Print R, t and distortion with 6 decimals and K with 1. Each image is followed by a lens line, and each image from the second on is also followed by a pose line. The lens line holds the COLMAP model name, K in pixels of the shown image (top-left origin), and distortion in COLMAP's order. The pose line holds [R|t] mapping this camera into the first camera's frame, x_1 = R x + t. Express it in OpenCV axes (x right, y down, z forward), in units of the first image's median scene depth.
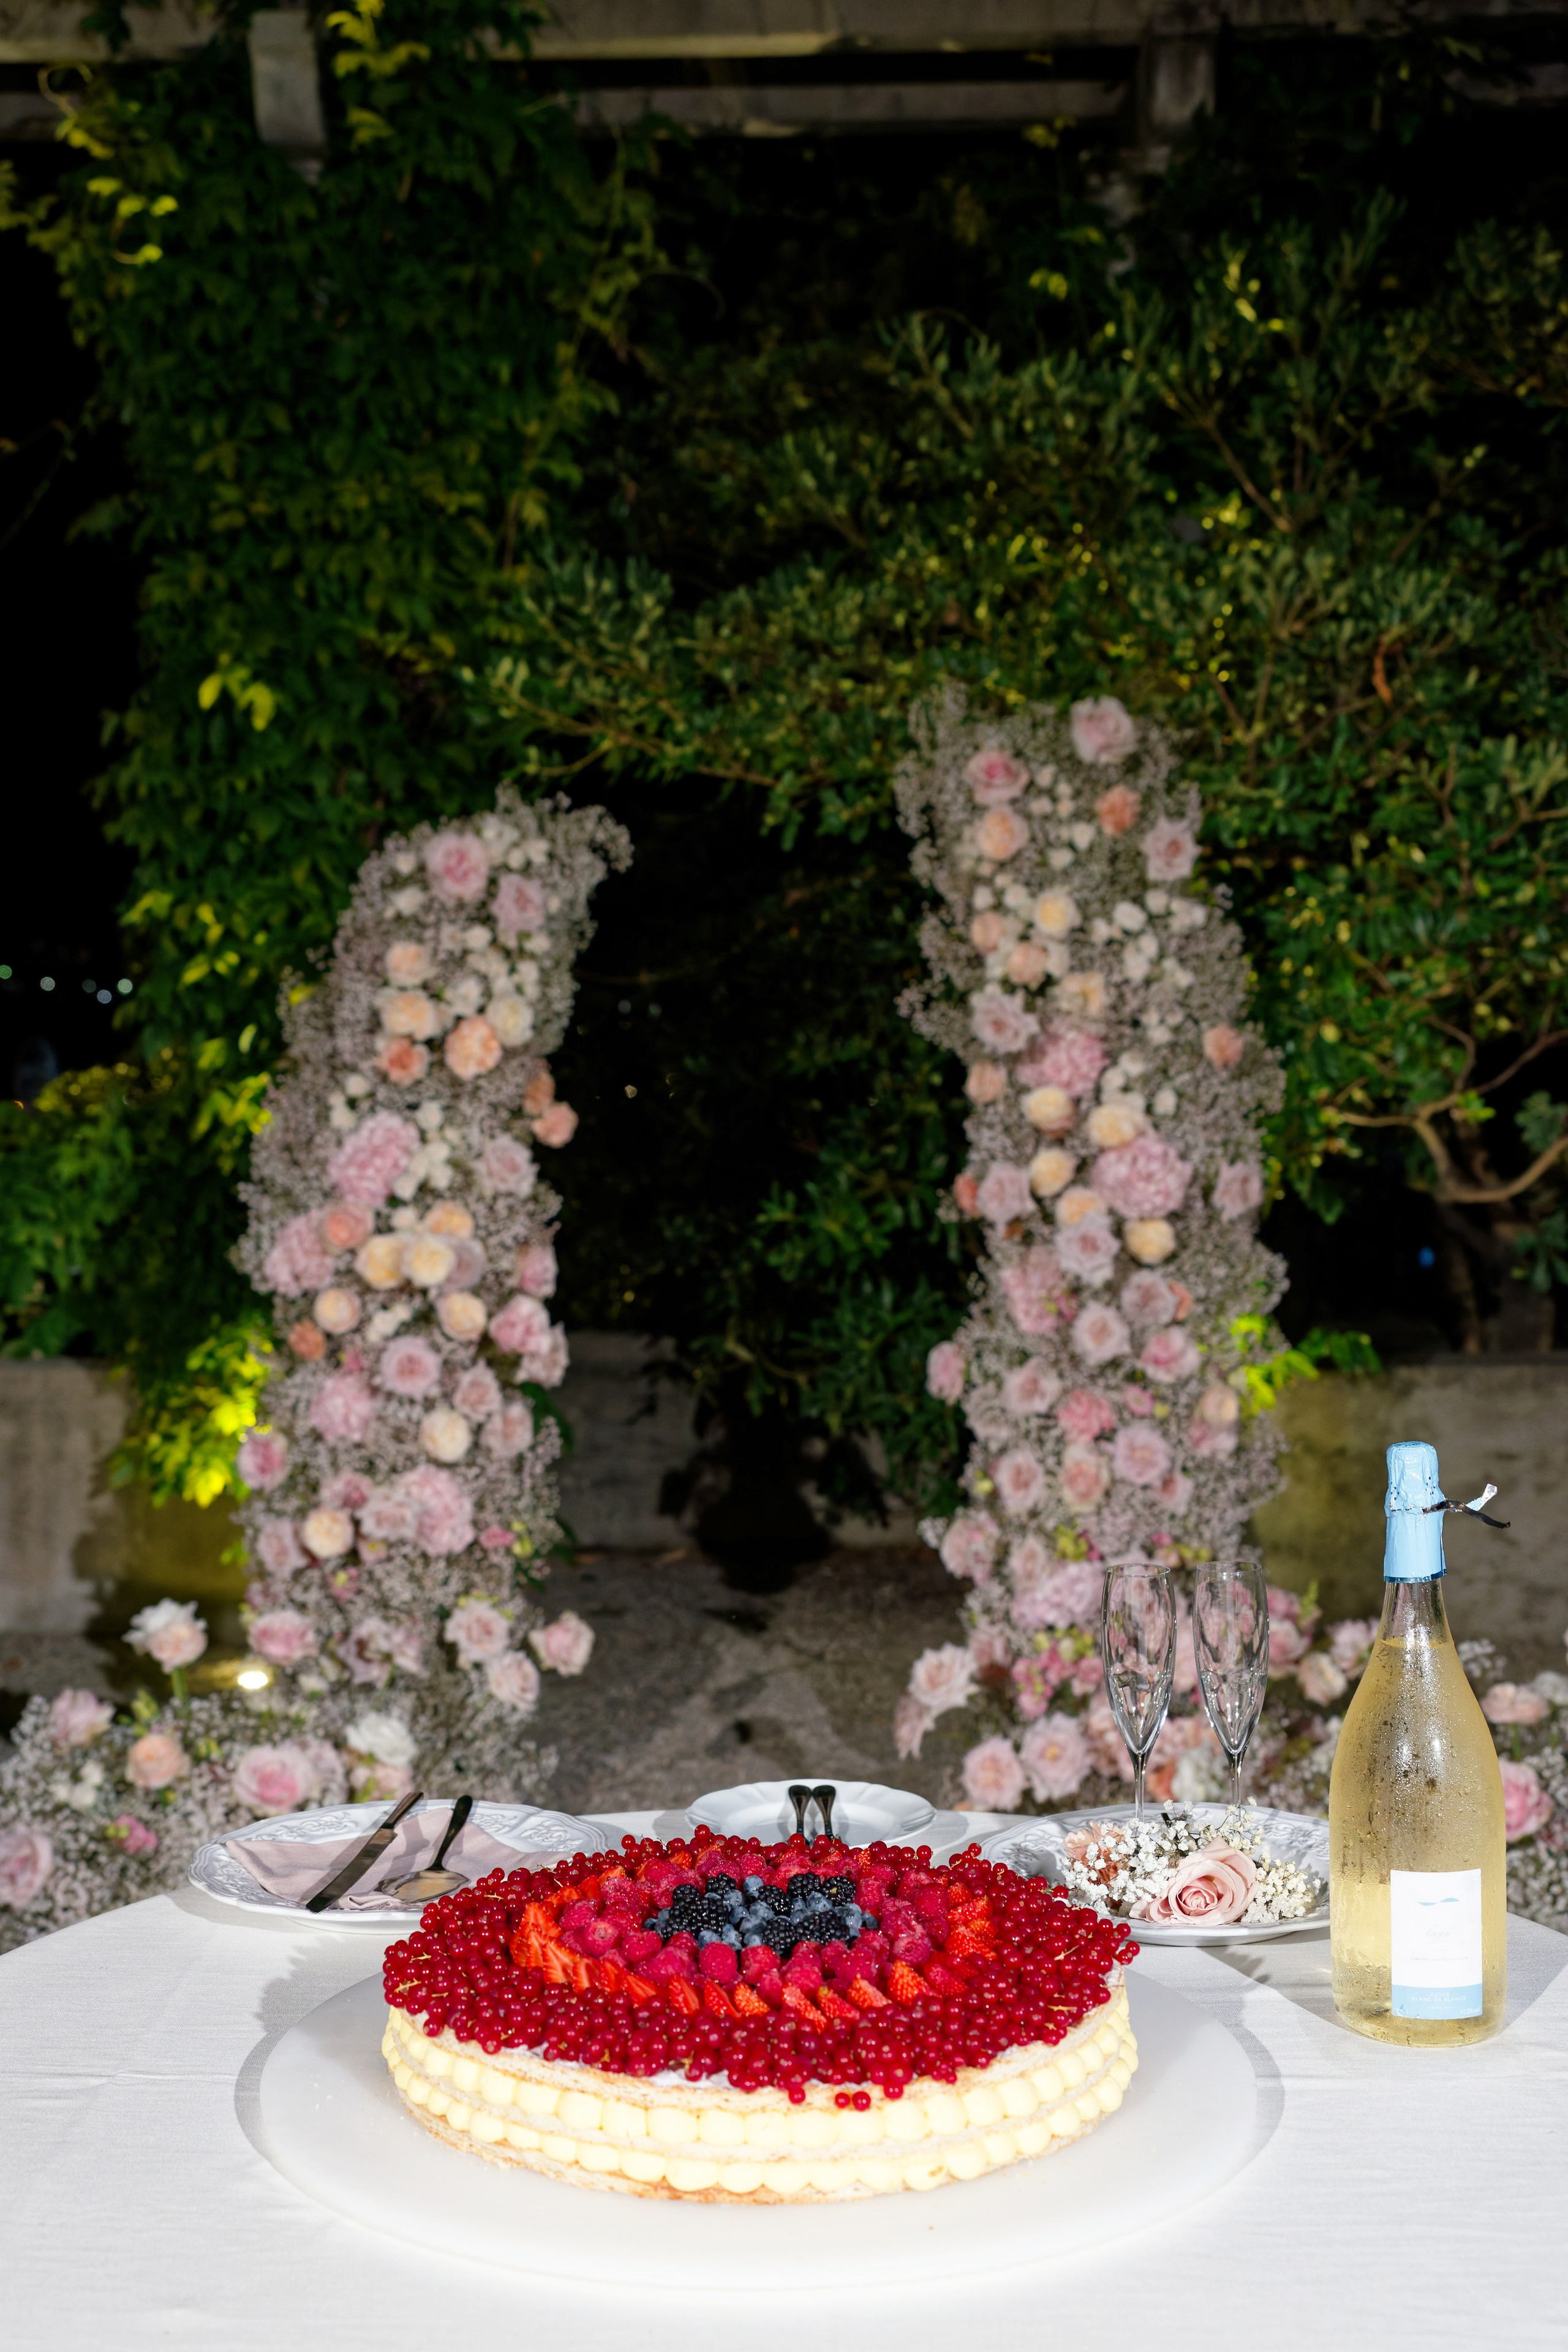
lens RADIAL K [[2496.7, 0, 728.3], [0, 2496.7, 1294.4], [0, 0, 1]] dist [0.031302, 0.020088]
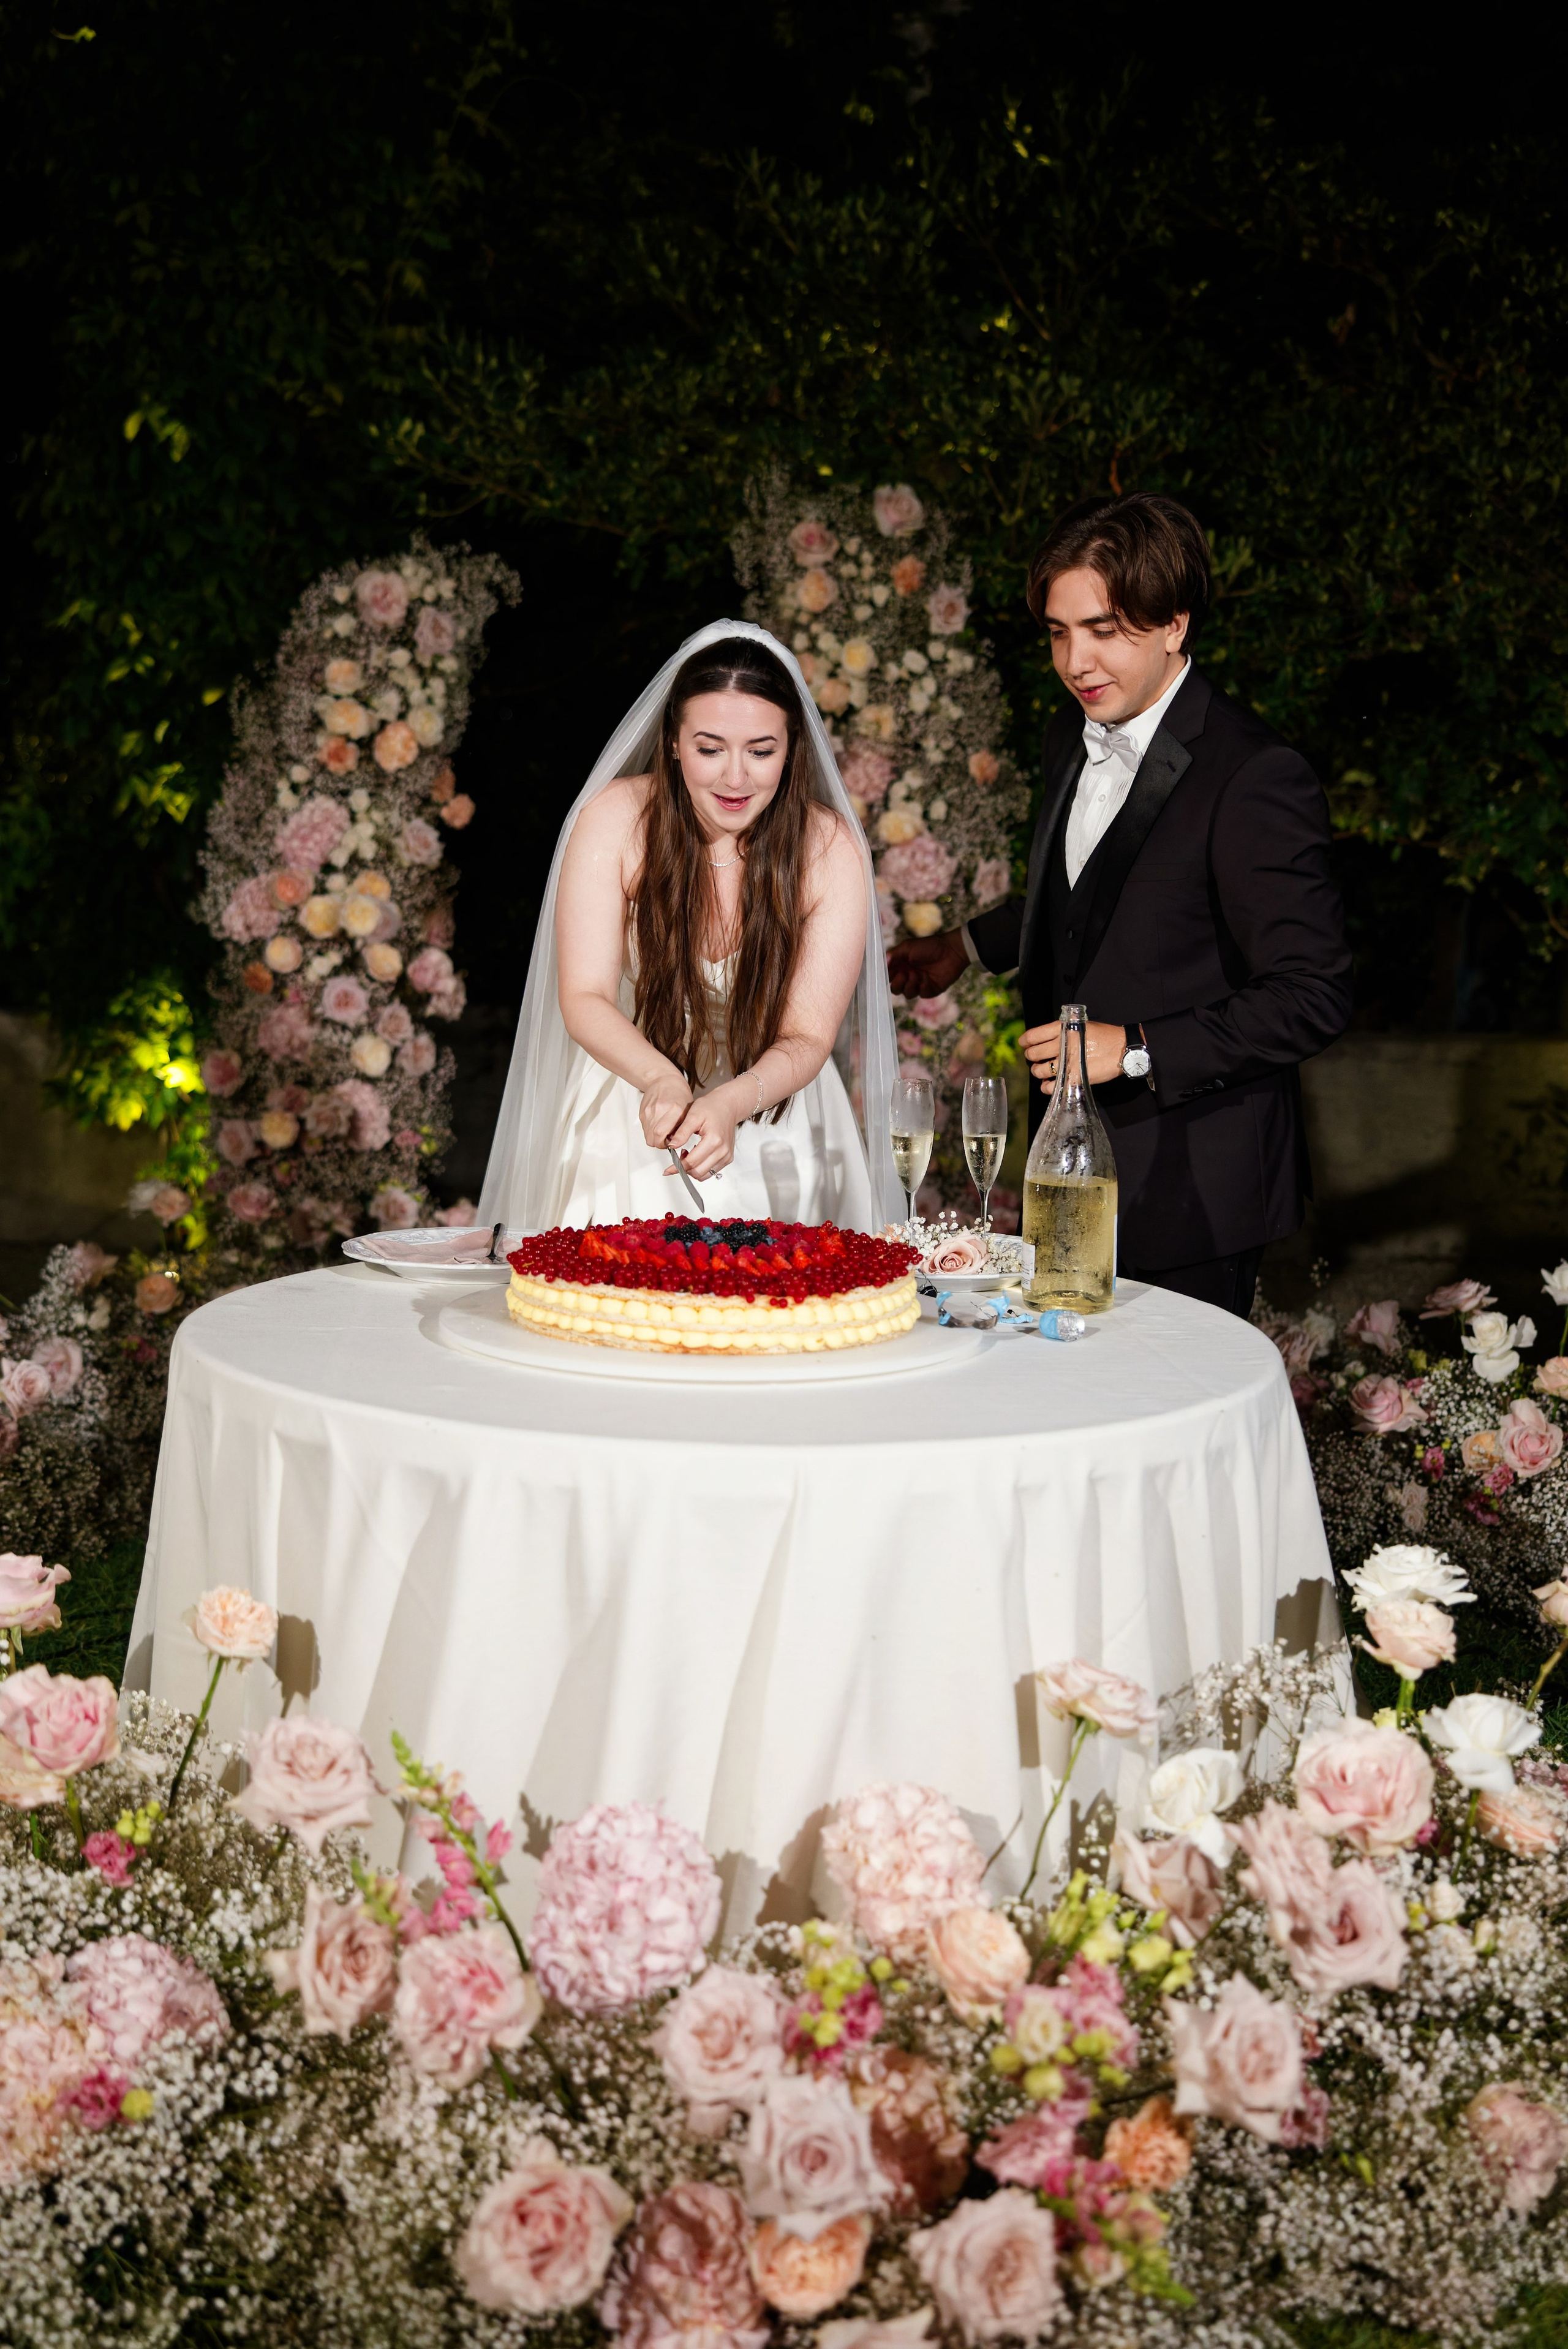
lens RADIAL K [[2568.7, 0, 757.1], [0, 2568.7, 1234.4], [0, 0, 1]] dist [0.037921, 0.002723]
pose [[0.993553, 0.015314, 0.112332, -0.061285], [-0.024549, 0.996388, 0.081295, 0.034552], [-0.110682, -0.083529, 0.990340, -0.308970]]
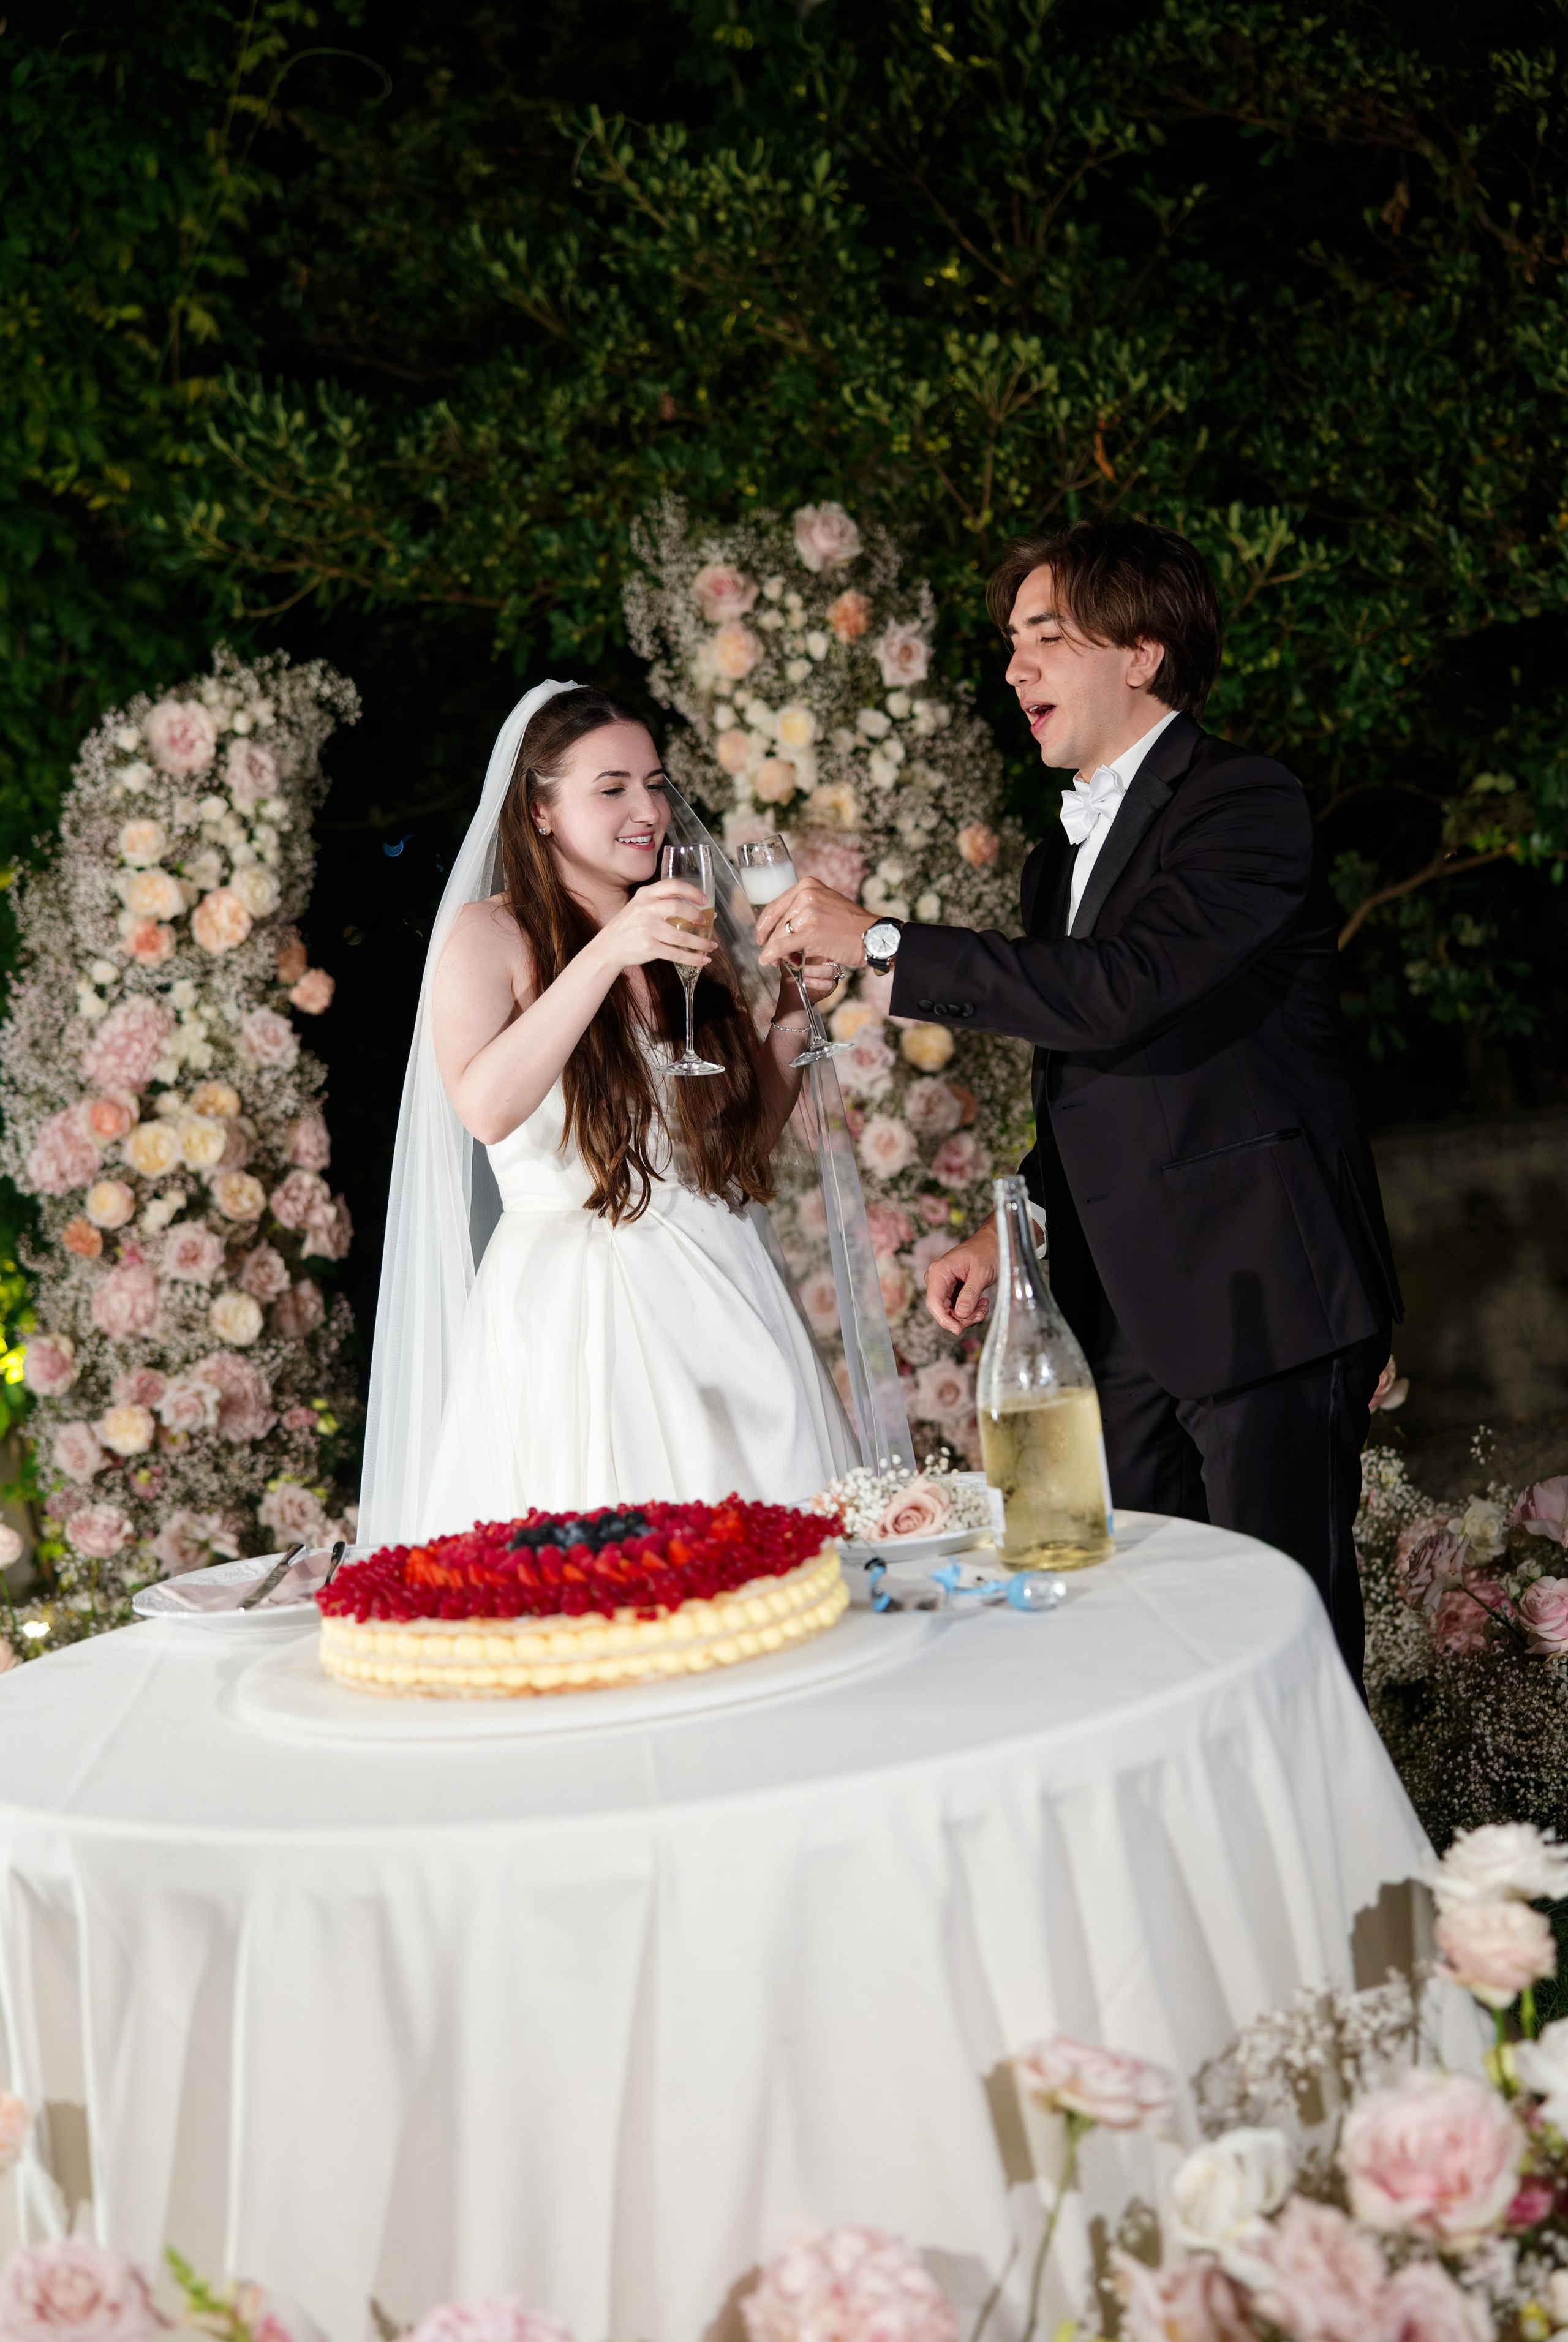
lens RADIAL K [[3412.0, 0, 793.6], [0, 3412.0, 1243.2], [0, 0, 1]] dist [0.065828, -0.003497]
pose [[0.990924, -0.107537, 0.080661, -0.001507], [0.106079, 0.994111, 0.022158, 0.019691], [-0.082569, -0.013400, 0.996495, -0.341032]]
